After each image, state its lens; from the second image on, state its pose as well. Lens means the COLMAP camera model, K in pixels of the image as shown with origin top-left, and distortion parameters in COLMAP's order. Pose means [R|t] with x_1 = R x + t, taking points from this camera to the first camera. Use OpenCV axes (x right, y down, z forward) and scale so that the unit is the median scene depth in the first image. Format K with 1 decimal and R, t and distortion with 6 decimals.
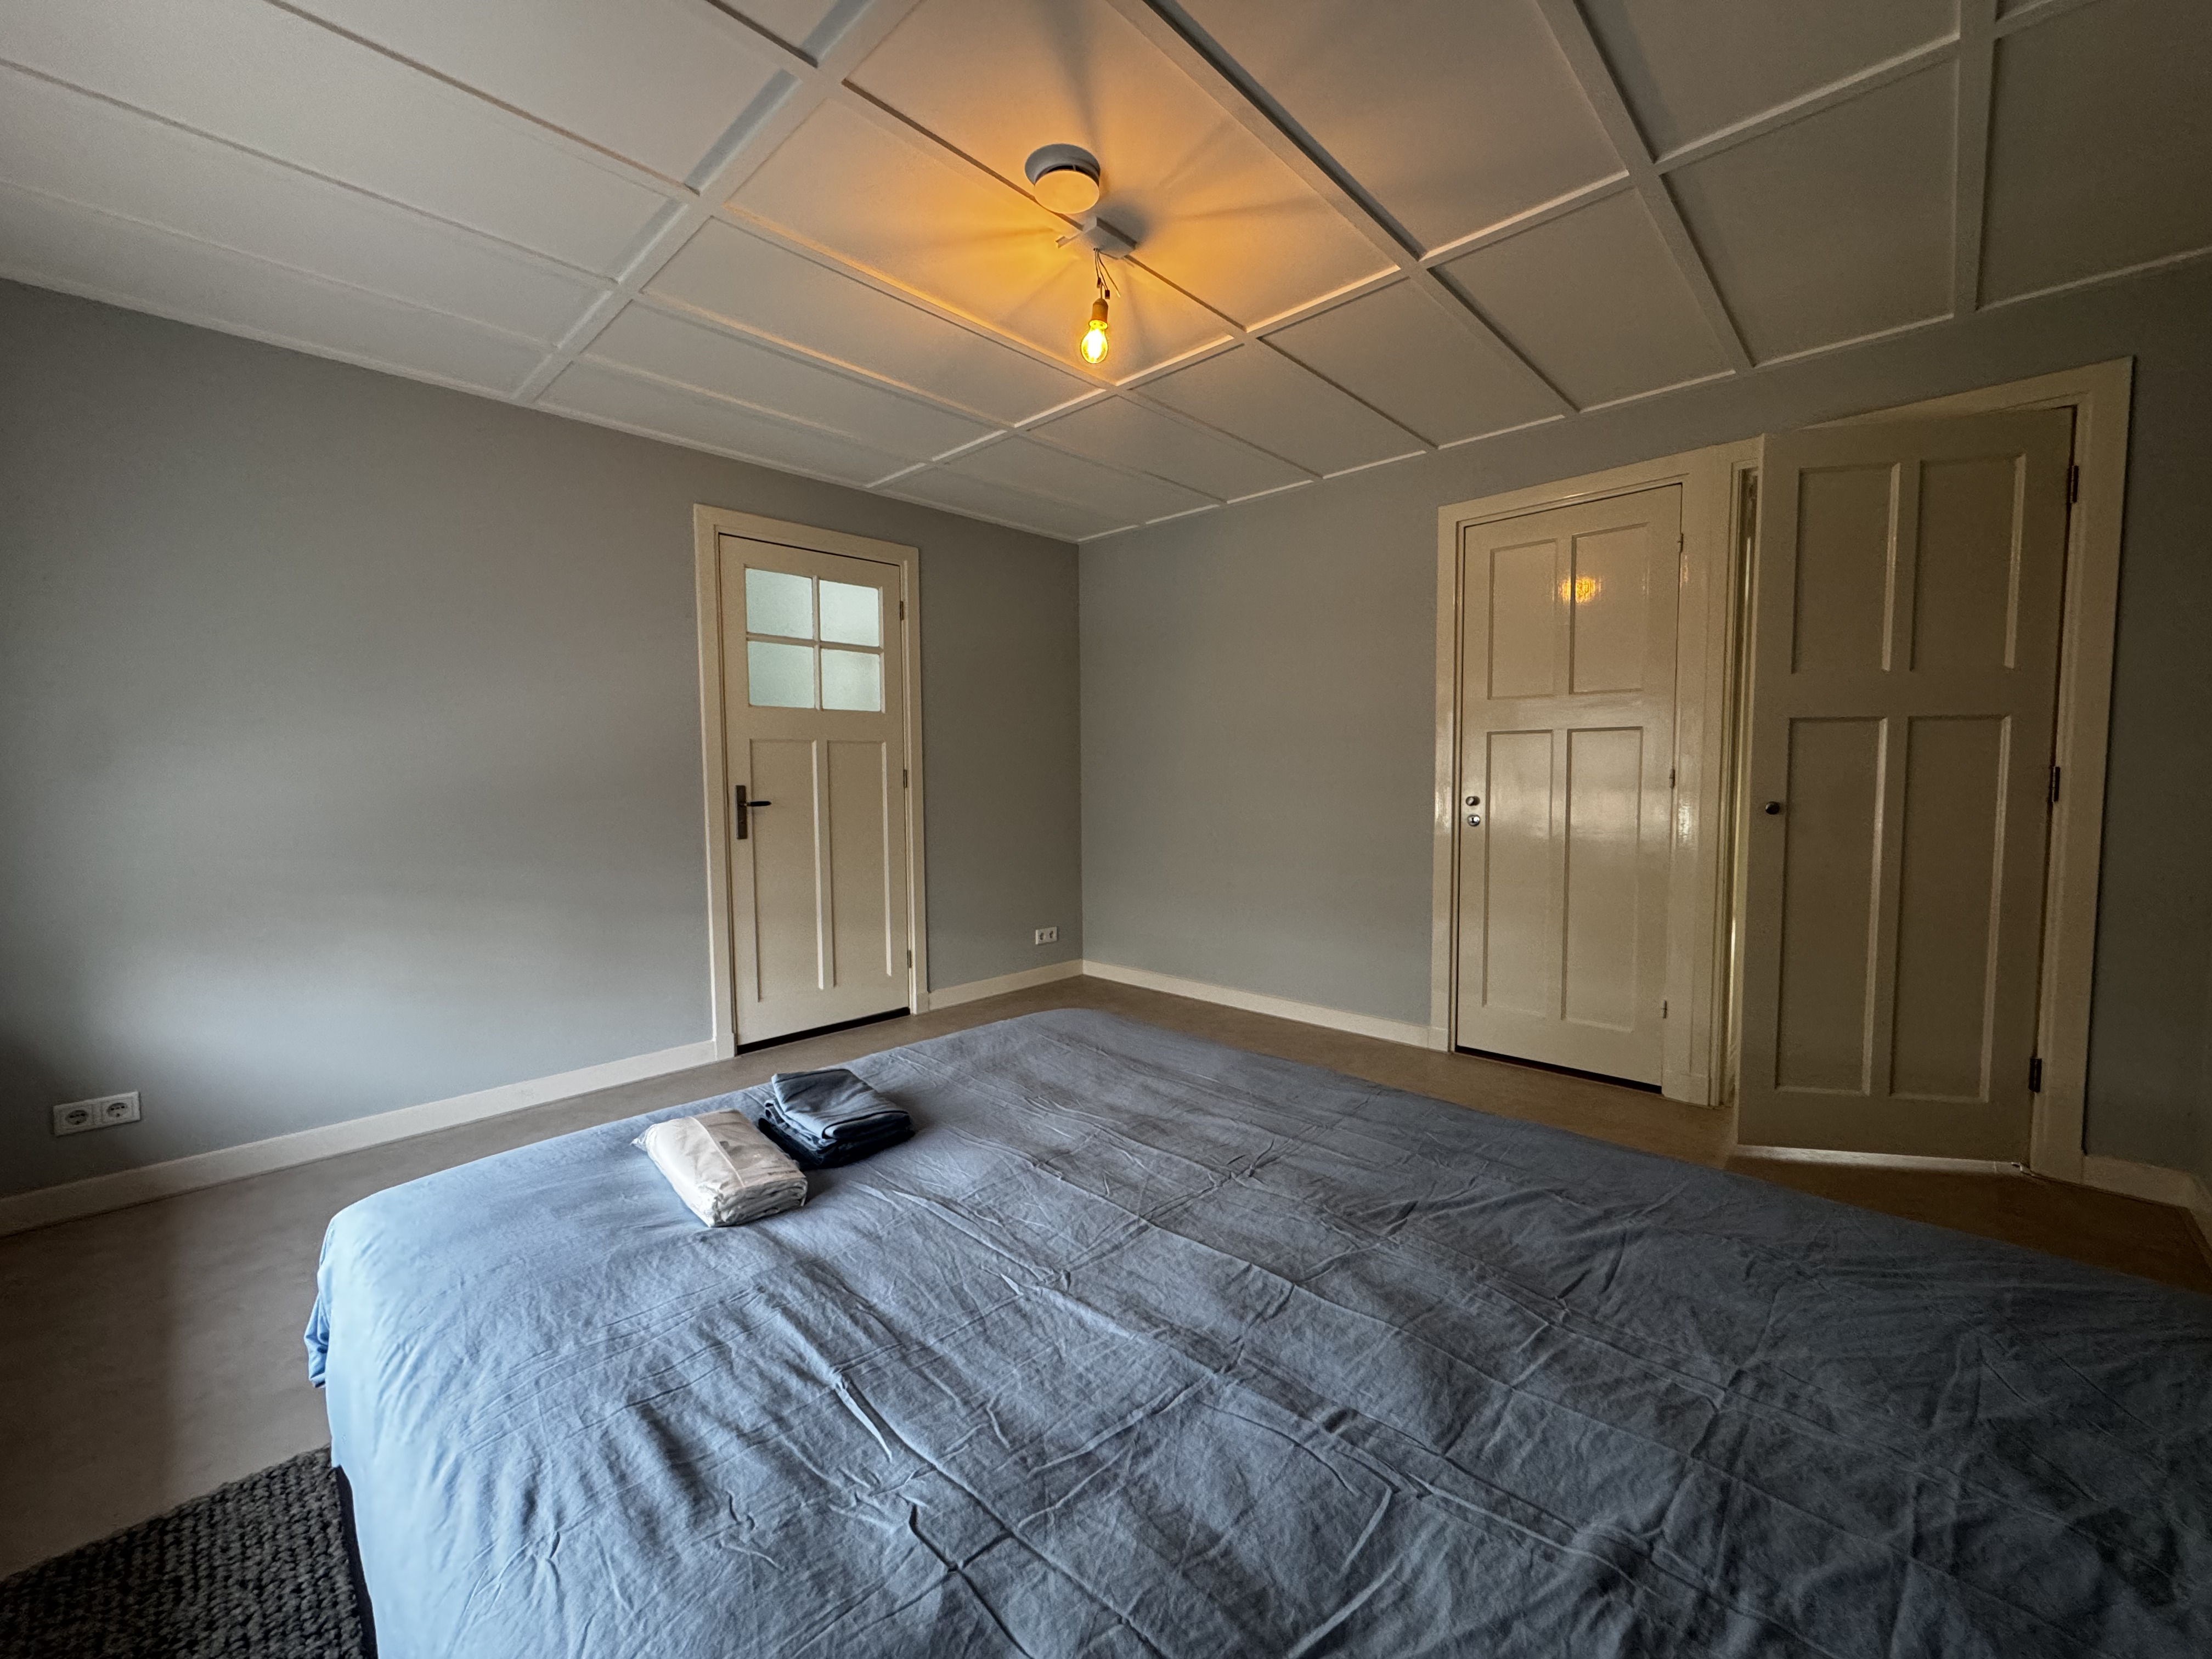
lens RADIAL K [[878.6, 0, 1108.2], [0, 878.6, 825.3], [0, 0, 1]] dist [-0.000135, 0.000030]
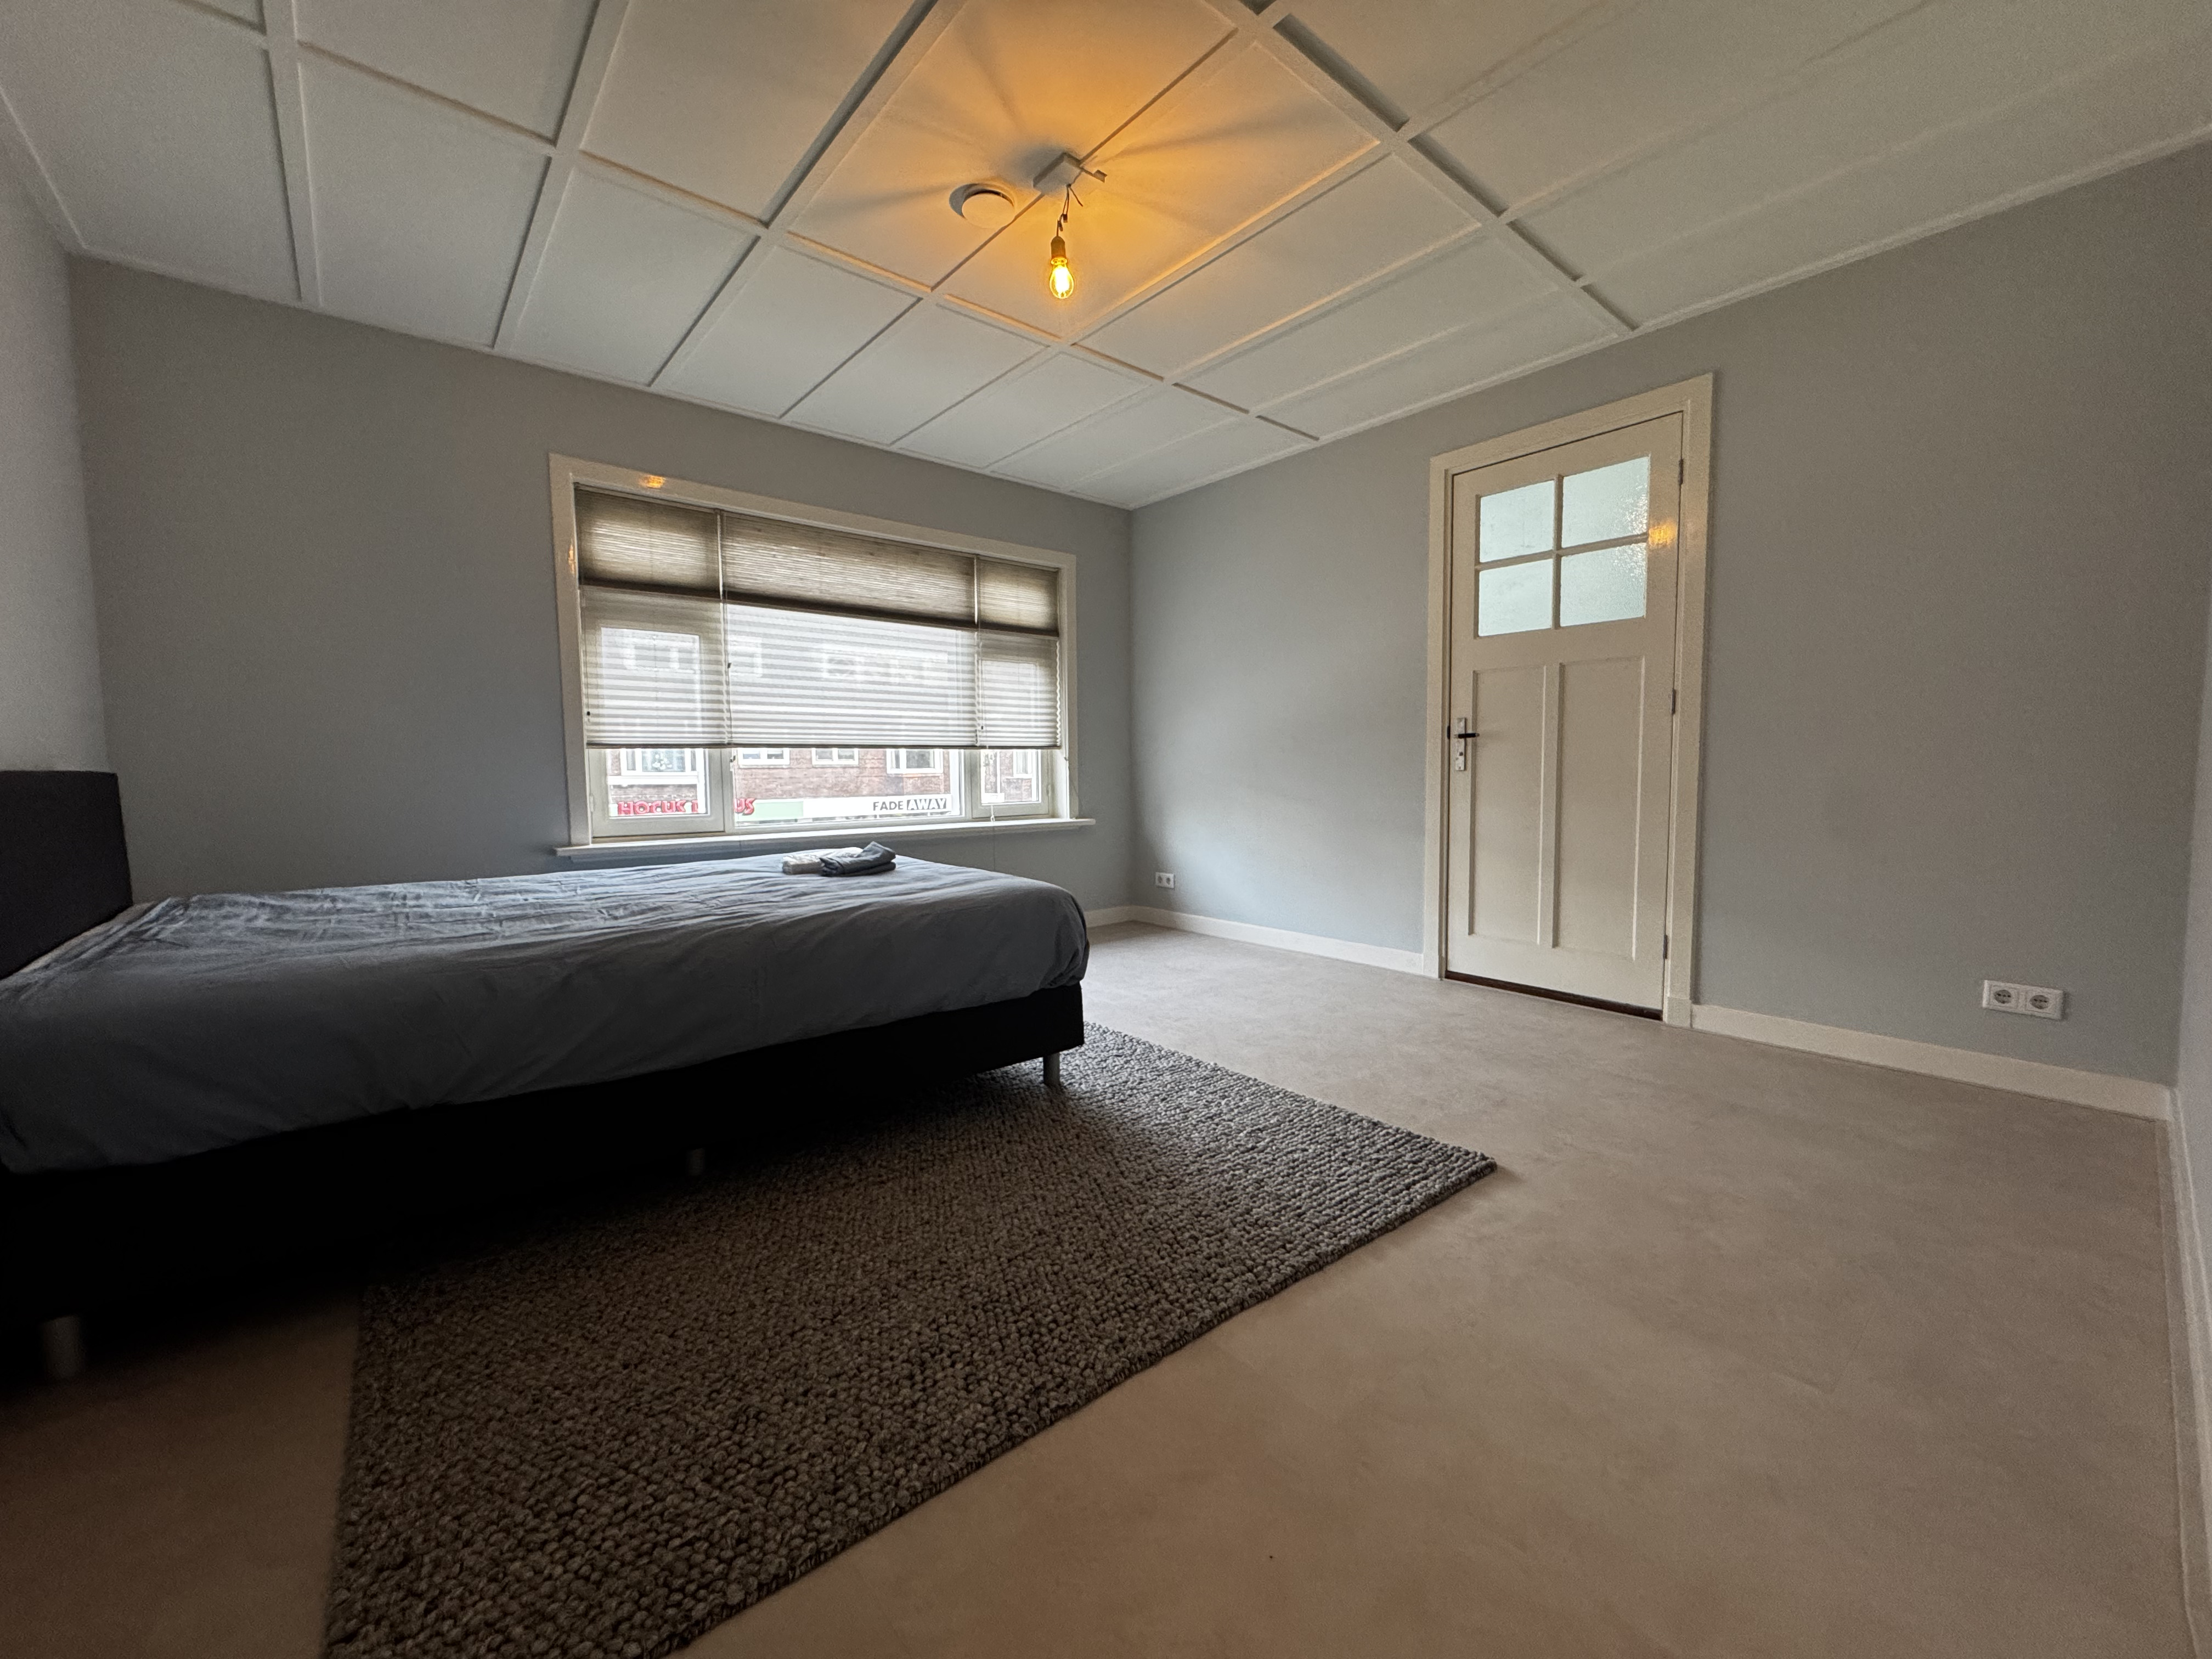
lens RADIAL K [[878.6, 0, 1108.2], [0, 878.6, 825.3], [0, 0, 1]] dist [-0.000135, 0.000030]
pose [[-0.104465, 0.074713, -0.991718, 0.606509], [-0.054029, 0.995275, 0.080672, 0.017270], [0.993060, 0.062009, -0.099935, 0.661346]]
